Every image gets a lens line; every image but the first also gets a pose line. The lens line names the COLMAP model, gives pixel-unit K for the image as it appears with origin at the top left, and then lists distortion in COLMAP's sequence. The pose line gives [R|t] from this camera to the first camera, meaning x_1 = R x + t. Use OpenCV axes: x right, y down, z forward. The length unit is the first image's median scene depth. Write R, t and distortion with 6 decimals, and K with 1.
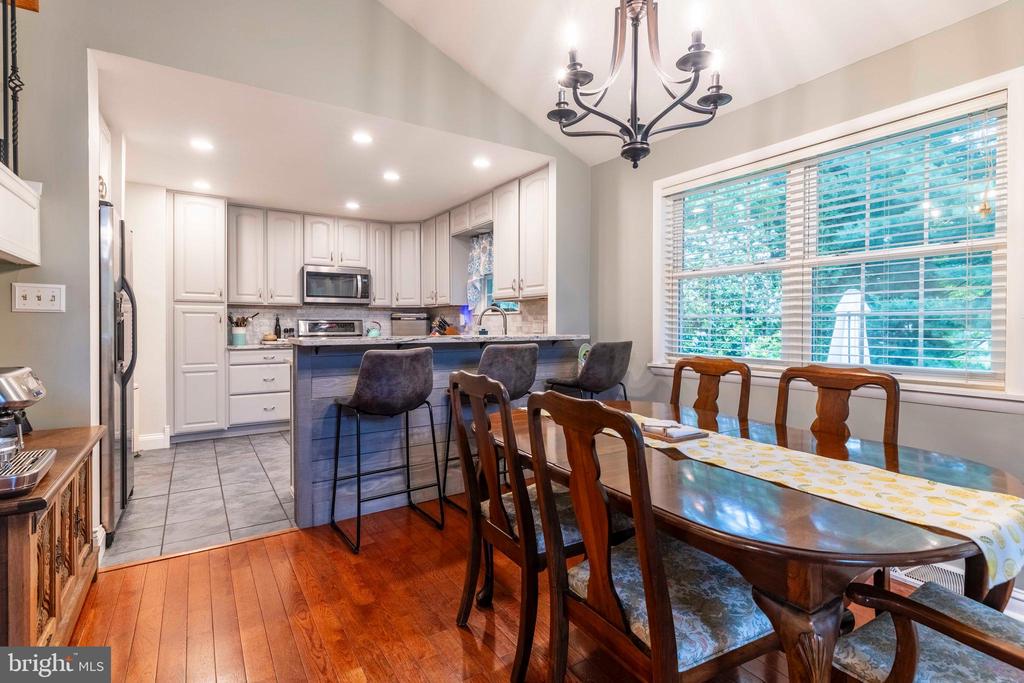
lens RADIAL K [[486.4, 0, 496.9], [0, 486.4, 341.4], [0, 0, 1]] dist [-0.000794, -0.000164]
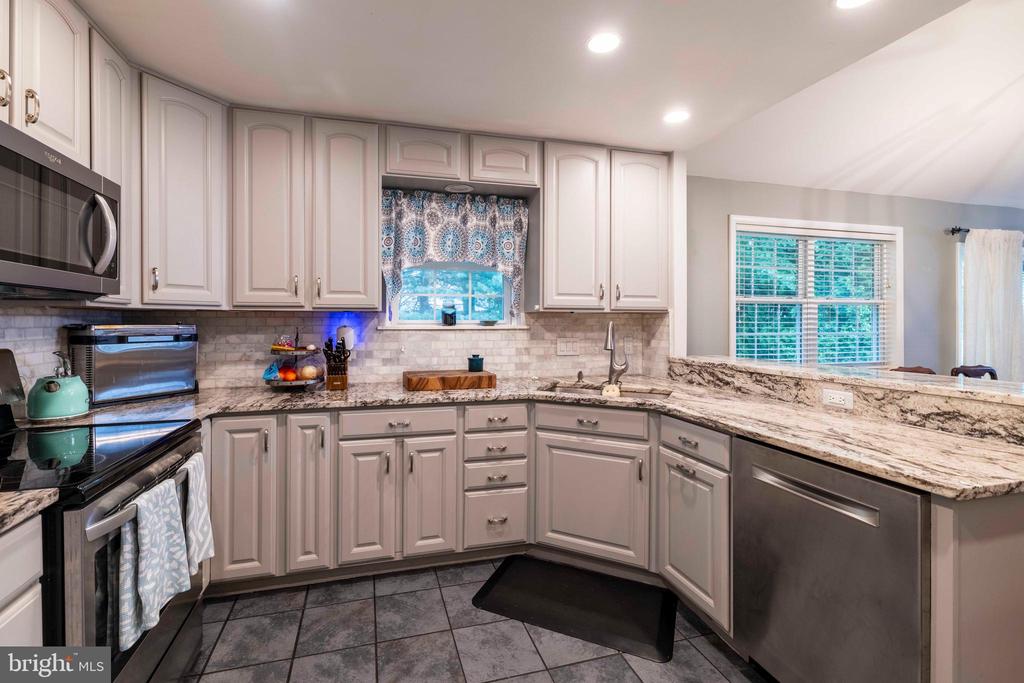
lens RADIAL K [[460.8, 0, 478.0], [0, 460.8, 326.5], [0, 0, 1]] dist [-0.000582, -0.000105]
pose [[0.289903, -0.010662, 0.956997, -0.510674], [0.033211, 0.999448, 0.001074, -0.054756], [-0.956480, 0.031471, 0.290097, 0.748707]]
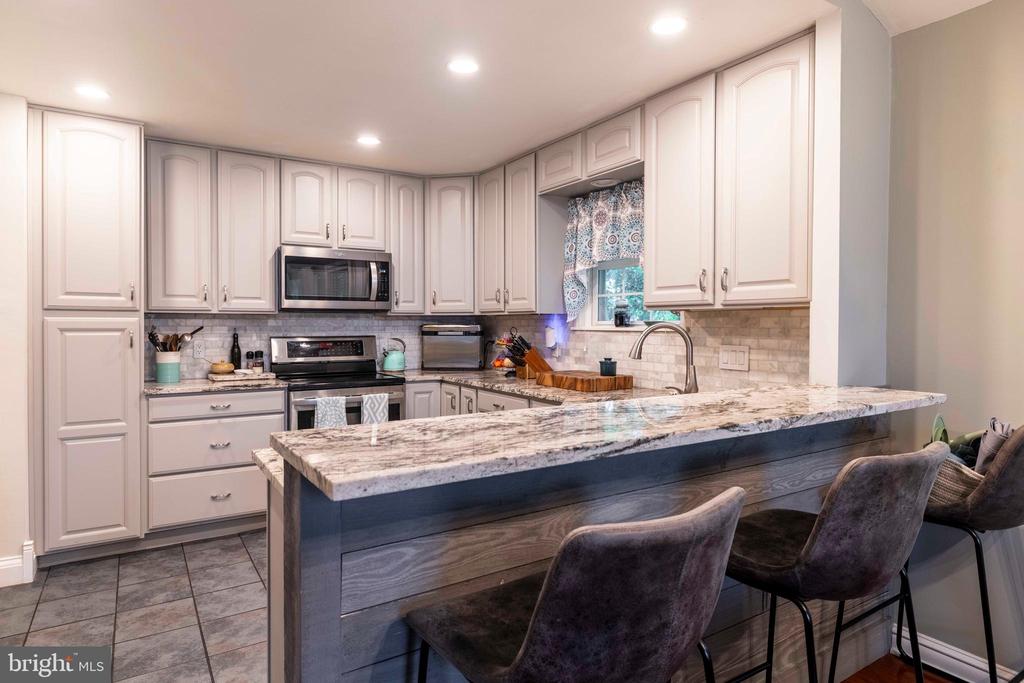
lens RADIAL K [[576.1, 0, 512.0], [0, 576.1, 341.5], [0, 0, 1]] dist [0.001064, -0.000396]
pose [[0.999663, -0.002002, 0.025863, -0.140170], [0.002094, 0.999992, -0.003512, -0.038263], [-0.025856, 0.003564, 0.999659, 0.306444]]
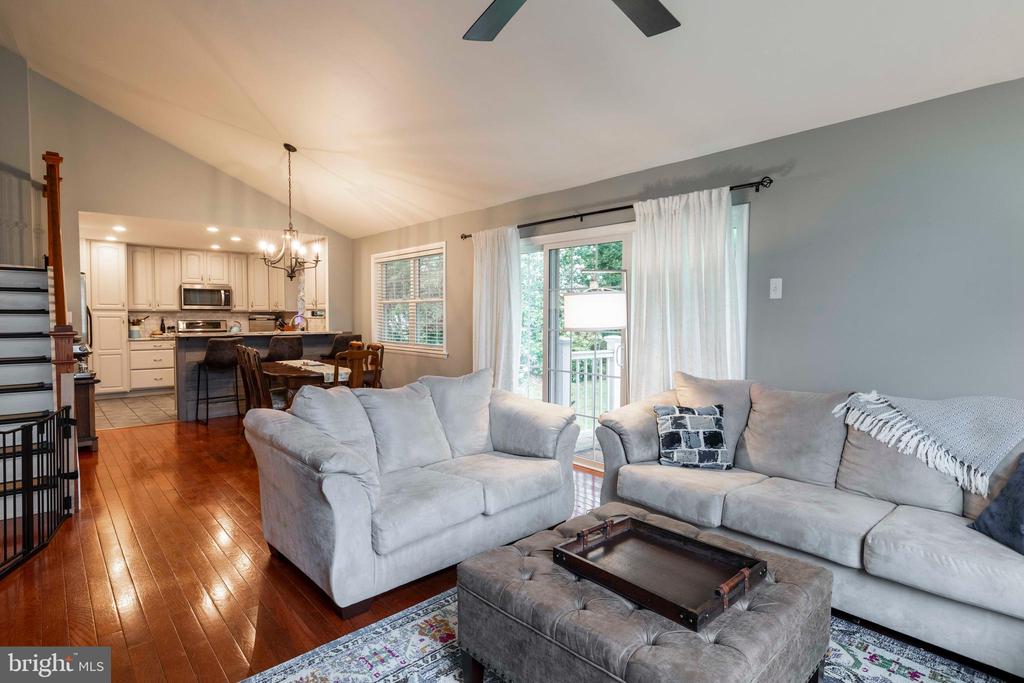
lens RADIAL K [[574.5, 0, 526.1], [0, 574.5, 343.8], [0, 0, 1]] dist [0.068591, -0.063001]
pose [[0.988940, -0.006899, 0.148154, 0.392452], [0.004373, 0.999840, 0.017371, 0.000015], [-0.148250, -0.016531, 0.988812, -0.957716]]
